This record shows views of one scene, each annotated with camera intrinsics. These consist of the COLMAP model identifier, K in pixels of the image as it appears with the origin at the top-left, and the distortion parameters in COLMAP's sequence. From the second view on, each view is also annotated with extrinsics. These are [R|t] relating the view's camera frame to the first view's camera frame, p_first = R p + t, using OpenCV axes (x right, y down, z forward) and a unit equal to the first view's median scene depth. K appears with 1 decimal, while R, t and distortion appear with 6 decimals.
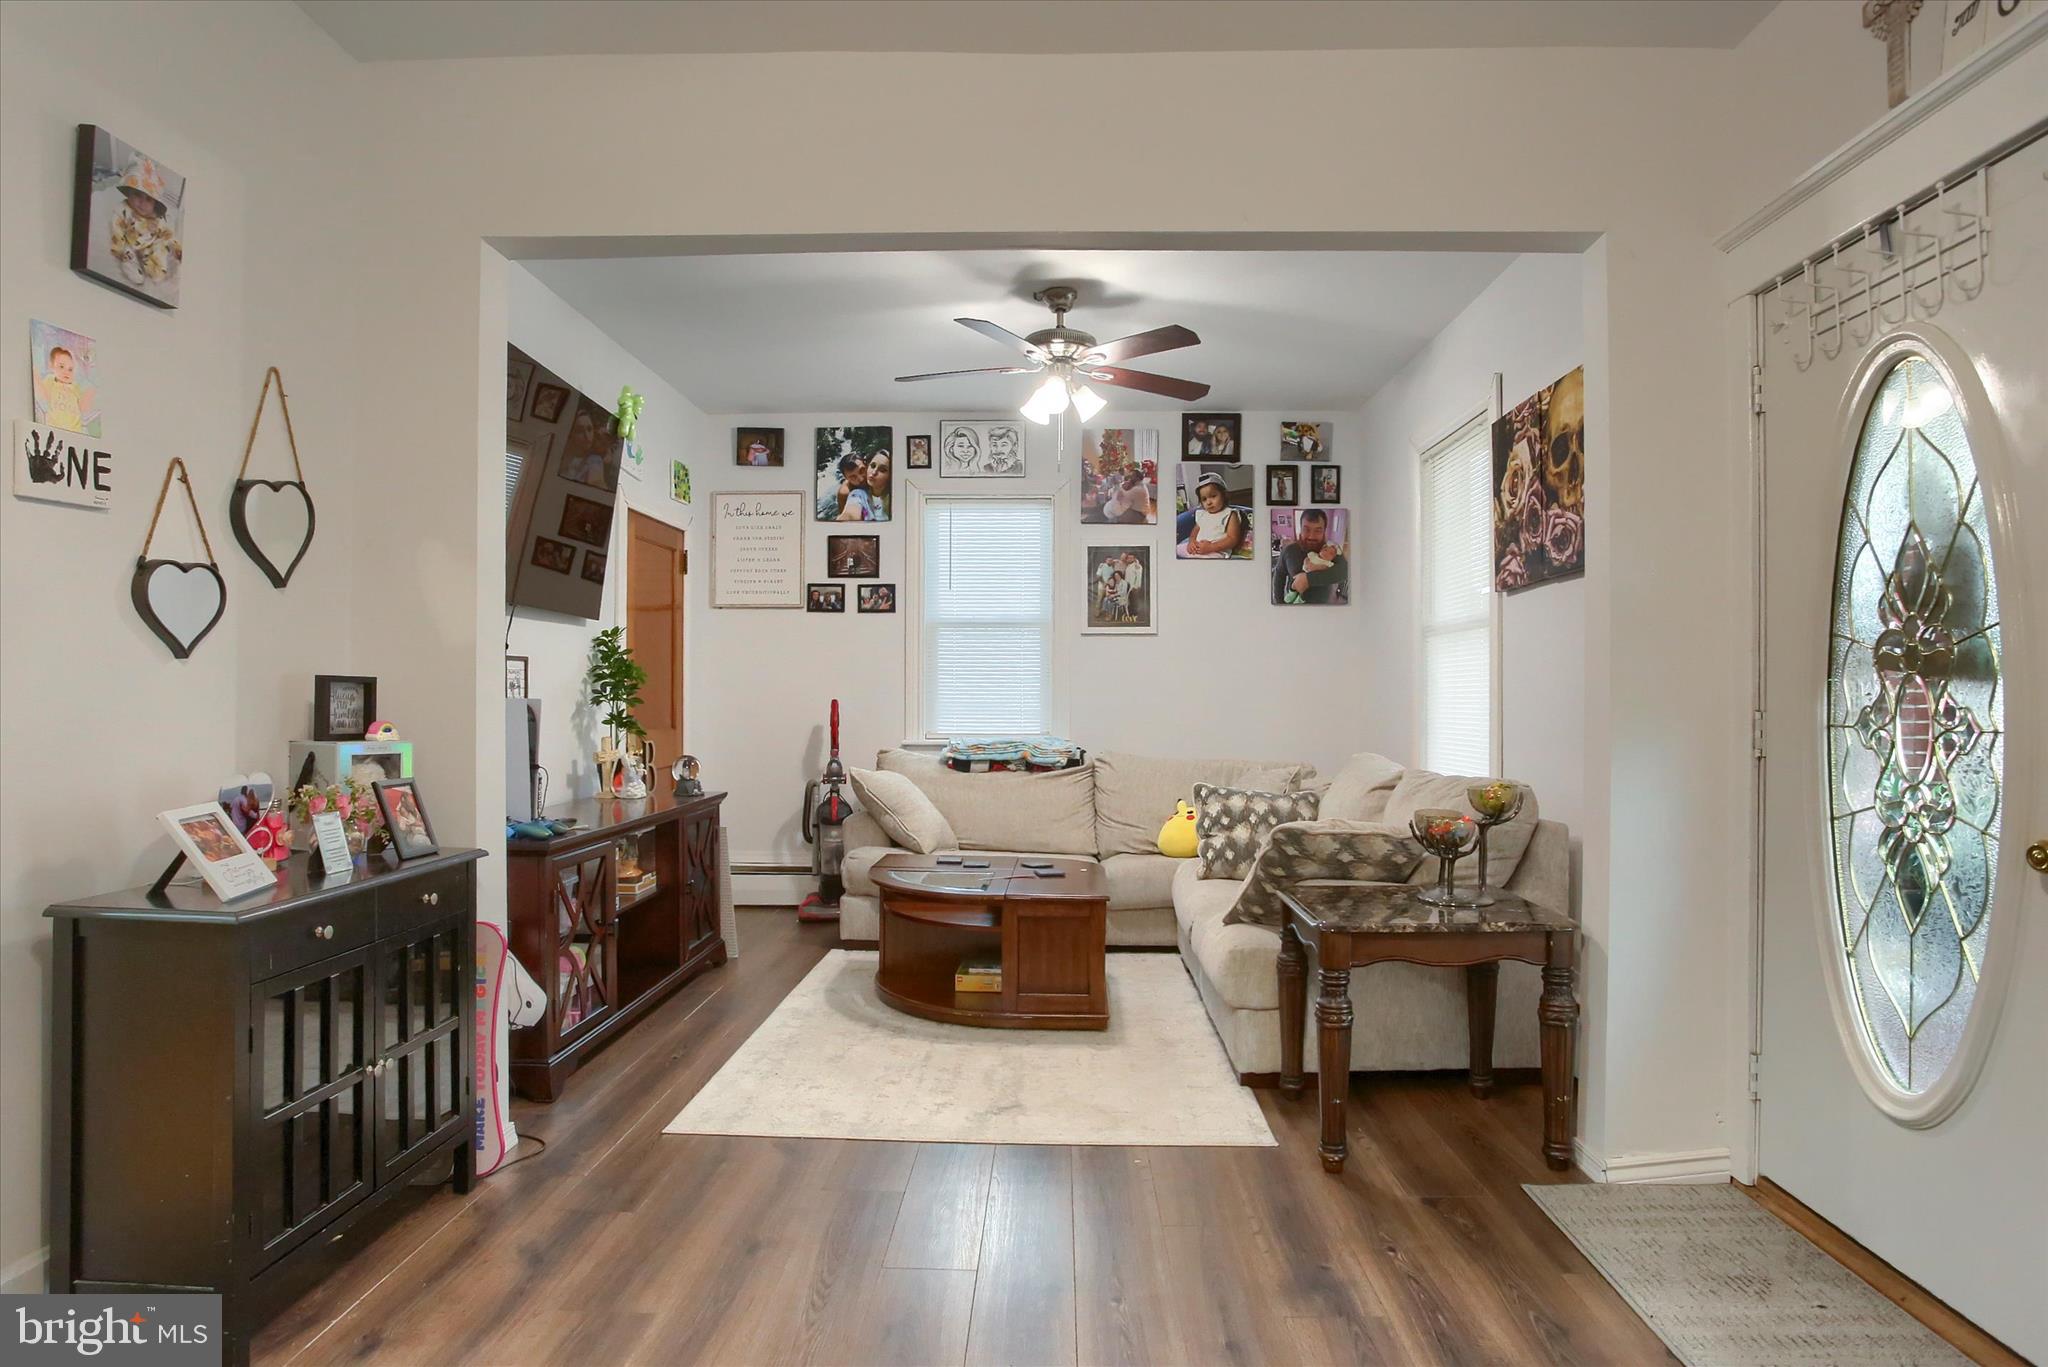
lens RADIAL K [[1232.7, 0, 1056.7], [0, 1232.7, 692.3], [0, 0, 1]] dist [-0.080692, 0.045994]
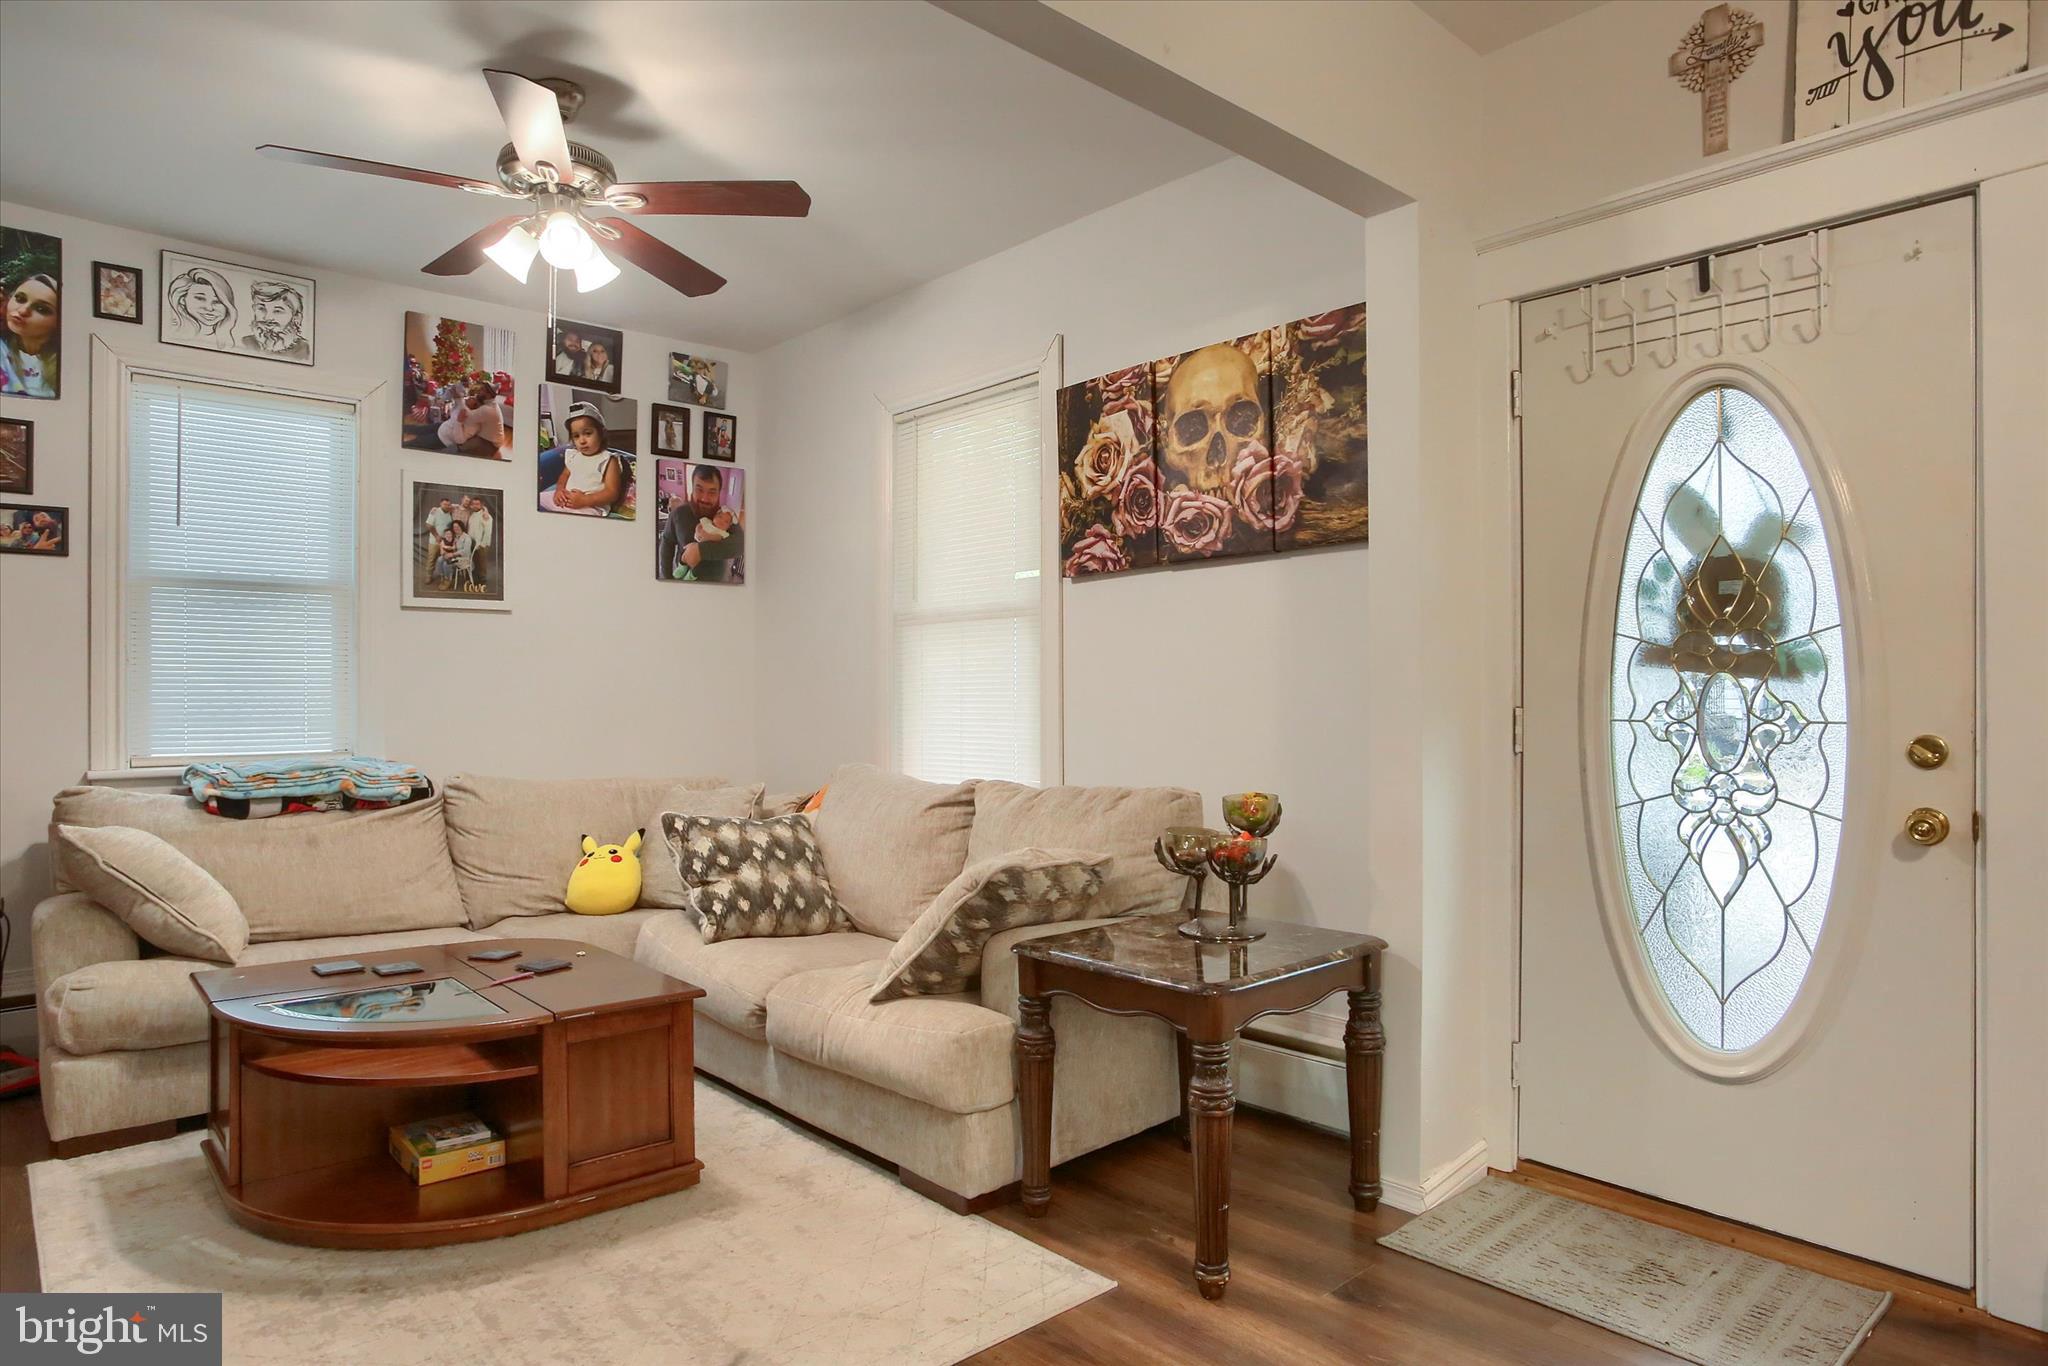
lens RADIAL K [[1232.7, 0, 1056.7], [0, 1232.7, 691.8], [0, 0, 1]] dist [-0.080692, 0.045994]
pose [[0.704364, -0.003470, 0.709831, -0.213602], [0.002126, 0.999994, 0.002779, -0.000681], [-0.709836, -0.000449, 0.704367, 0.274842]]
